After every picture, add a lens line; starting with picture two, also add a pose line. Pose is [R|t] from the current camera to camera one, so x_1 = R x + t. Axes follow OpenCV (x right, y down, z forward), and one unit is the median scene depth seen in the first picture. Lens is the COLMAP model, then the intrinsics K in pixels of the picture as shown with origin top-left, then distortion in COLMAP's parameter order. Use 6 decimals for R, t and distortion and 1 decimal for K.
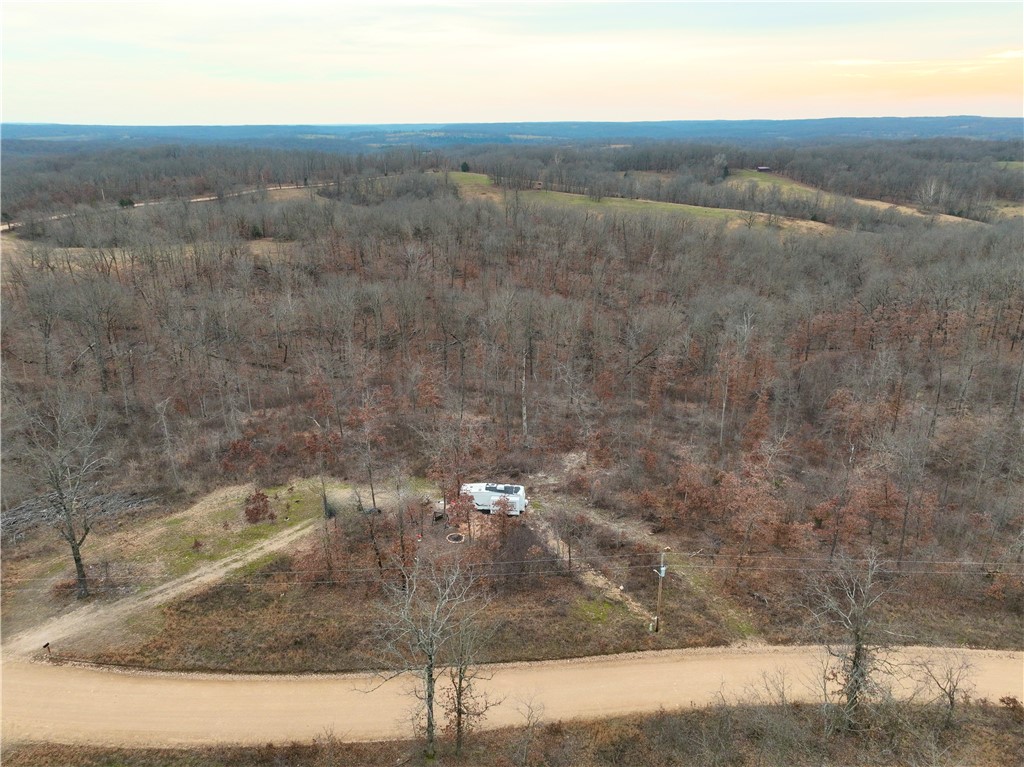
lens RADIAL K [[722.9, 0, 512.0], [0, 722.9, 383.5], [0, 0, 1]] dist [-0.009478, 0.027931]
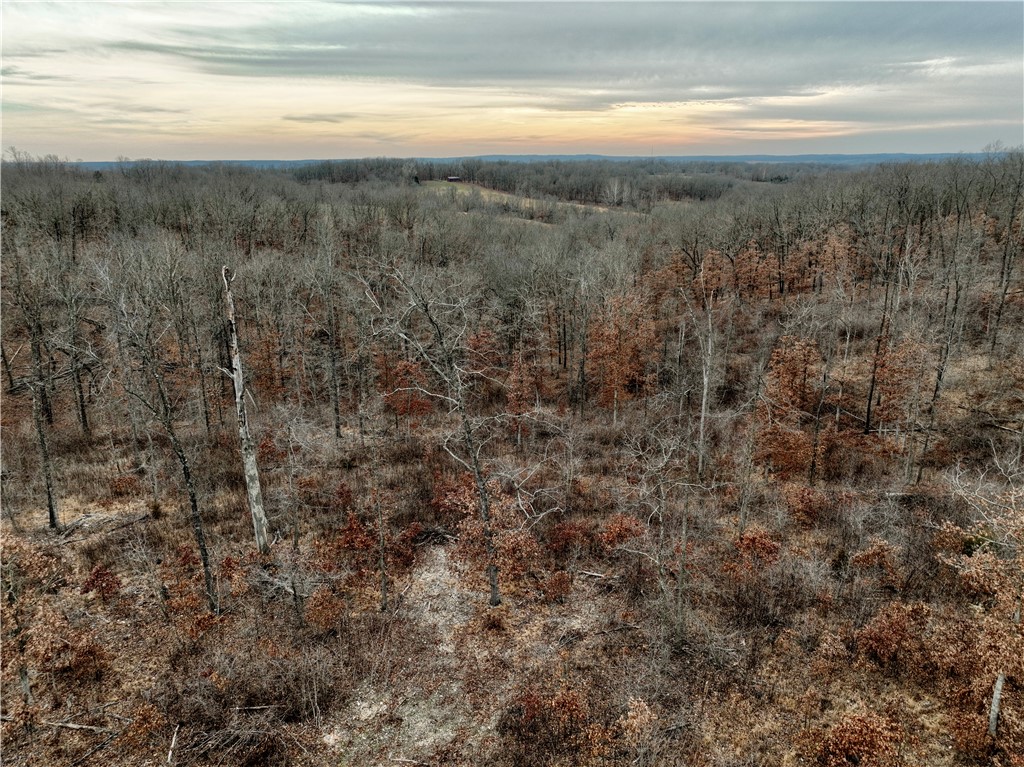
lens RADIAL K [[722.9, 0, 512.0], [0, 722.9, 383.5], [0, 0, 1]] dist [-0.009478, 0.027931]
pose [[0.907973, -0.126672, 0.399423, -0.000125], [0.146953, 0.988933, -0.020427, 0.005798], [-0.392415, 0.077243, 0.916539, 0.157909]]
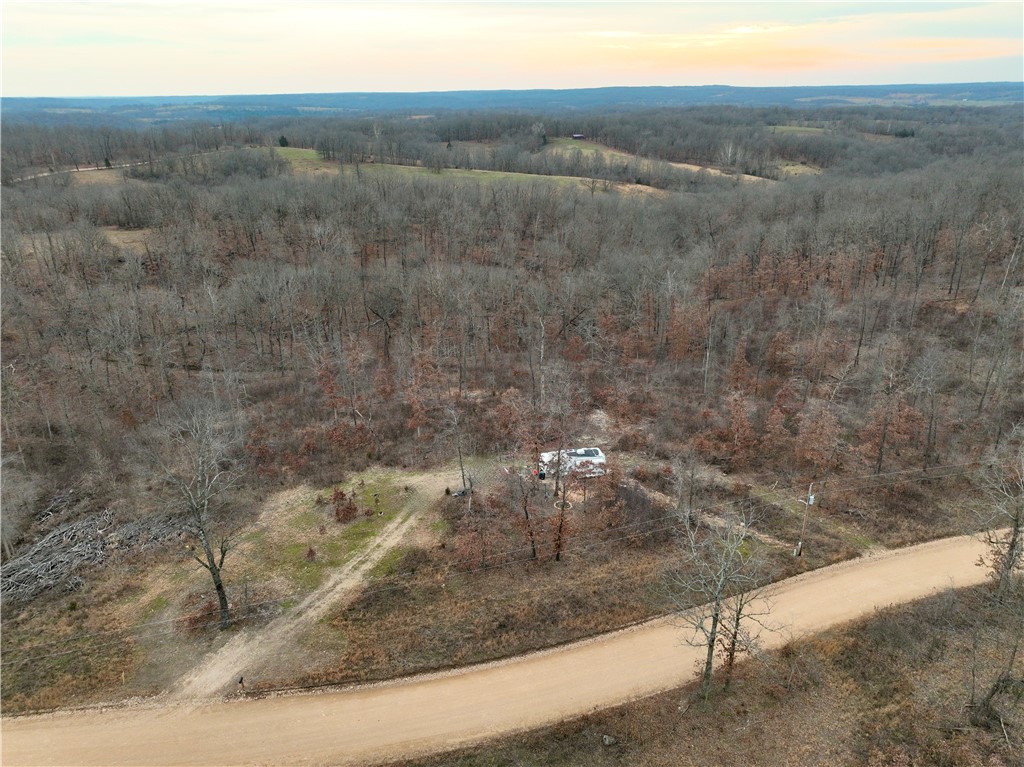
lens RADIAL K [[722.9, 0, 512.0], [0, 722.9, 383.5], [0, 0, 1]] dist [-0.009478, 0.027931]
pose [[0.961902, -0.108550, 0.250922, -0.066324], [0.099553, 0.993859, 0.048316, -0.002138], [-0.254626, -0.021495, 0.966801, 0.006908]]
